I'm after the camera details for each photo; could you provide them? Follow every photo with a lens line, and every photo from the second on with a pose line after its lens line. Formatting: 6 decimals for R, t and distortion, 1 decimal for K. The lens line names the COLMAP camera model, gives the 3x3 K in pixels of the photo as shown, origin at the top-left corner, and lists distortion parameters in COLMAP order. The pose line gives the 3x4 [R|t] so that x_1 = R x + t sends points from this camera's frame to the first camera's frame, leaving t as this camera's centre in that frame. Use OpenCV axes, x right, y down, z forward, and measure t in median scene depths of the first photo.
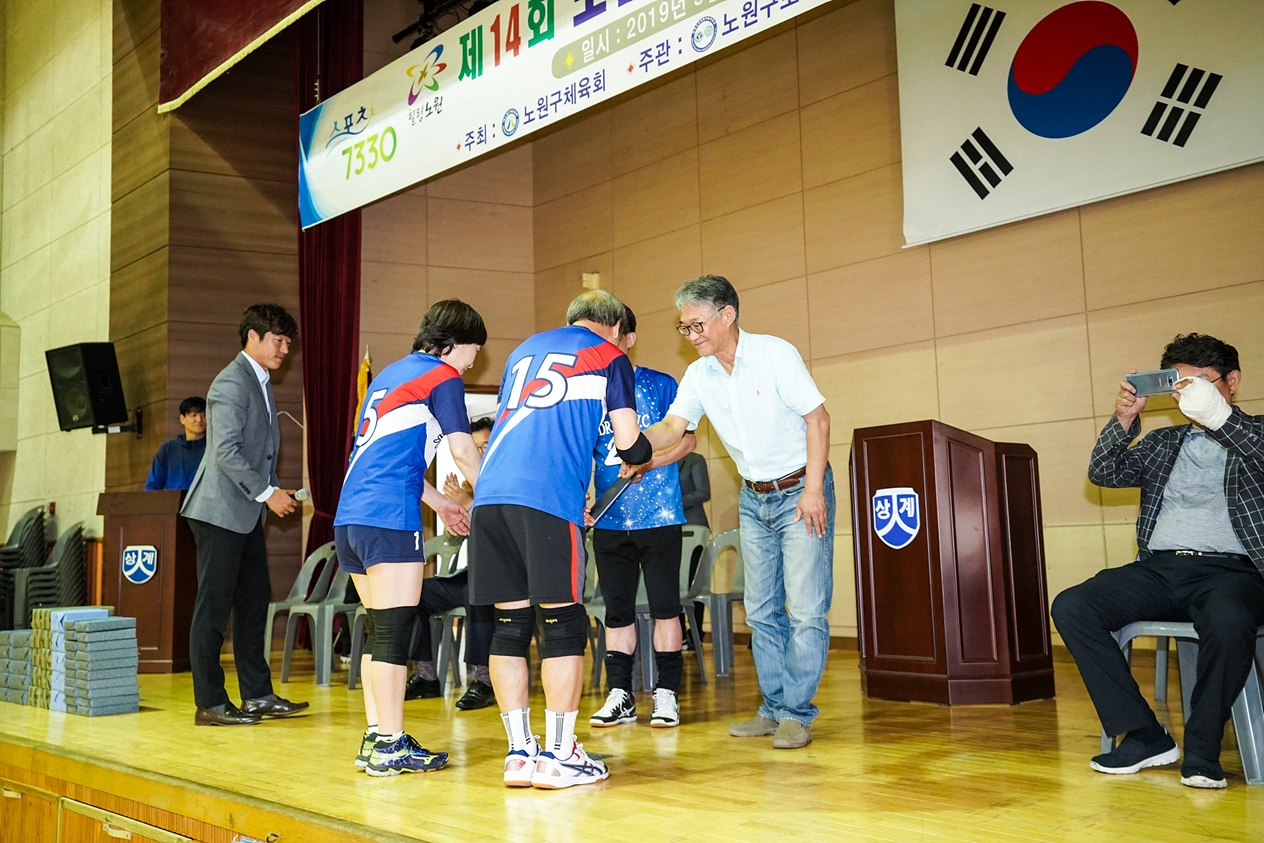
lens RADIAL K [[1195.6, 0, 636.3], [0, 1195.6, 404.4], [0, 0, 1]] dist [0.078944, 0.000000]
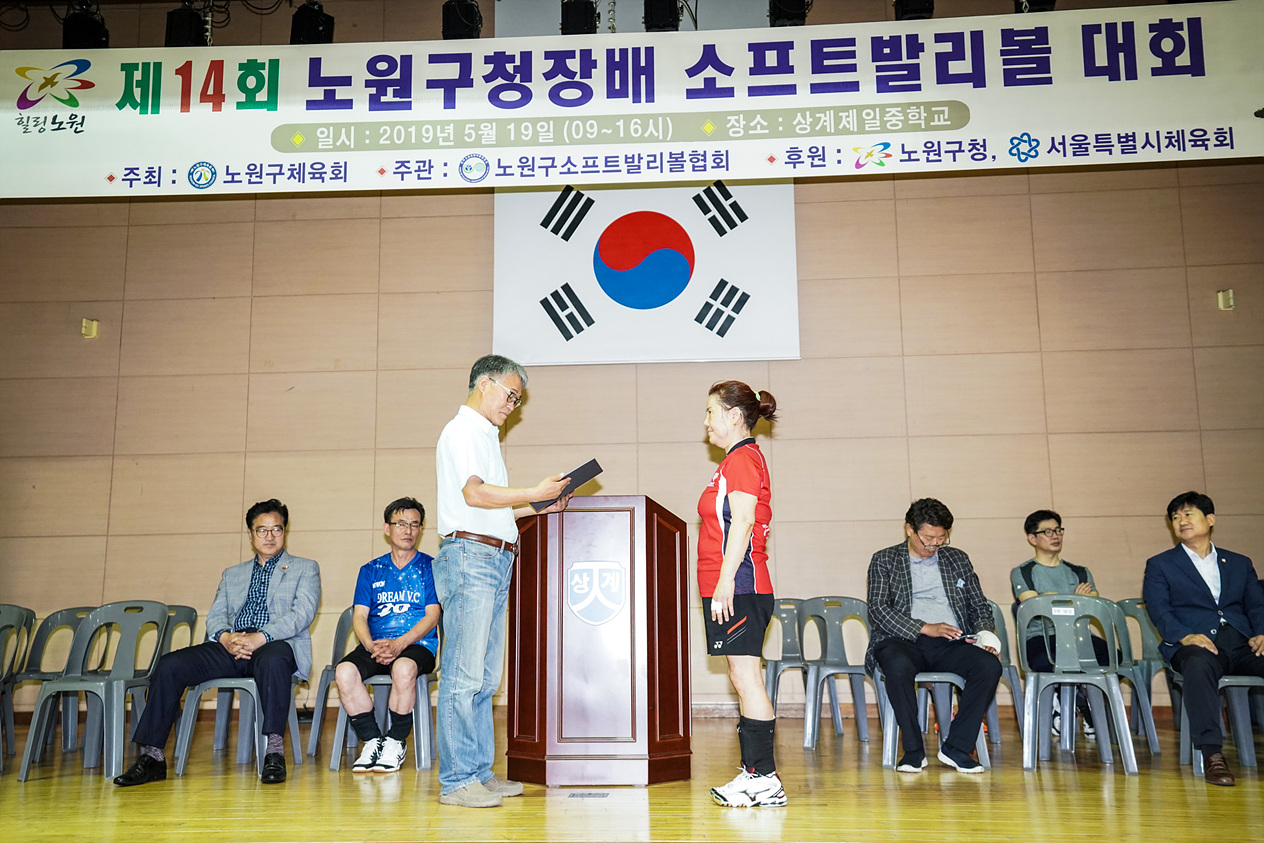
lens RADIAL K [[1195.6, 0, 625.7], [0, 1195.6, 415.4], [0, 0, 1]] dist [0.078944, 0.000000]
pose [[0.736043, 0.136703, 0.662987, -0.480729], [-0.096251, 0.990581, -0.097394, 0.020291], [-0.670057, 0.007873, 0.742268, 0.046768]]
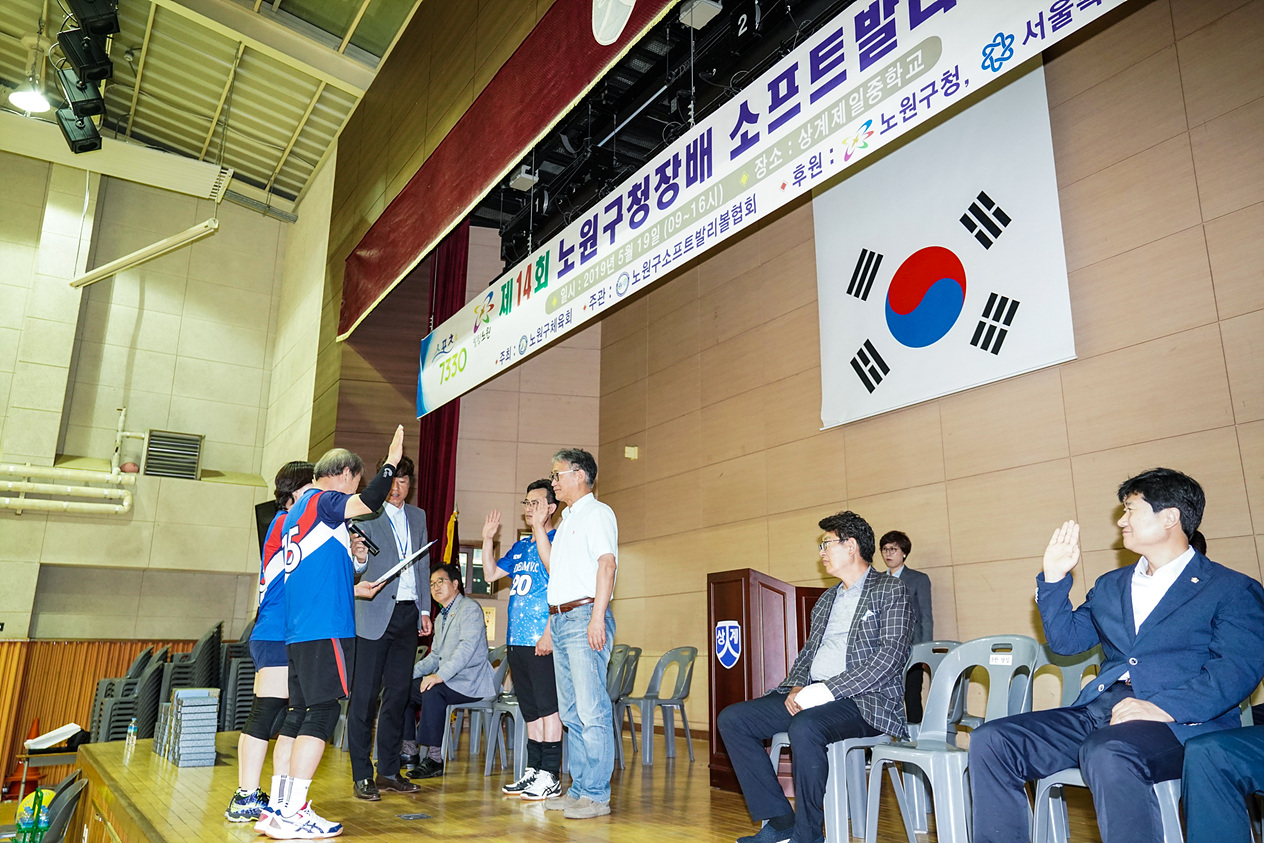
lens RADIAL K [[942.8, 0, 637.9], [0, 942.8, 413.1], [0, 0, 1]] dist [0.008015, 0.038465]
pose [[0.981527, -0.015065, -0.190730, 0.238121], [-0.009751, 0.991660, -0.128511, -0.016103], [0.191075, 0.127997, 0.973194, -0.034652]]
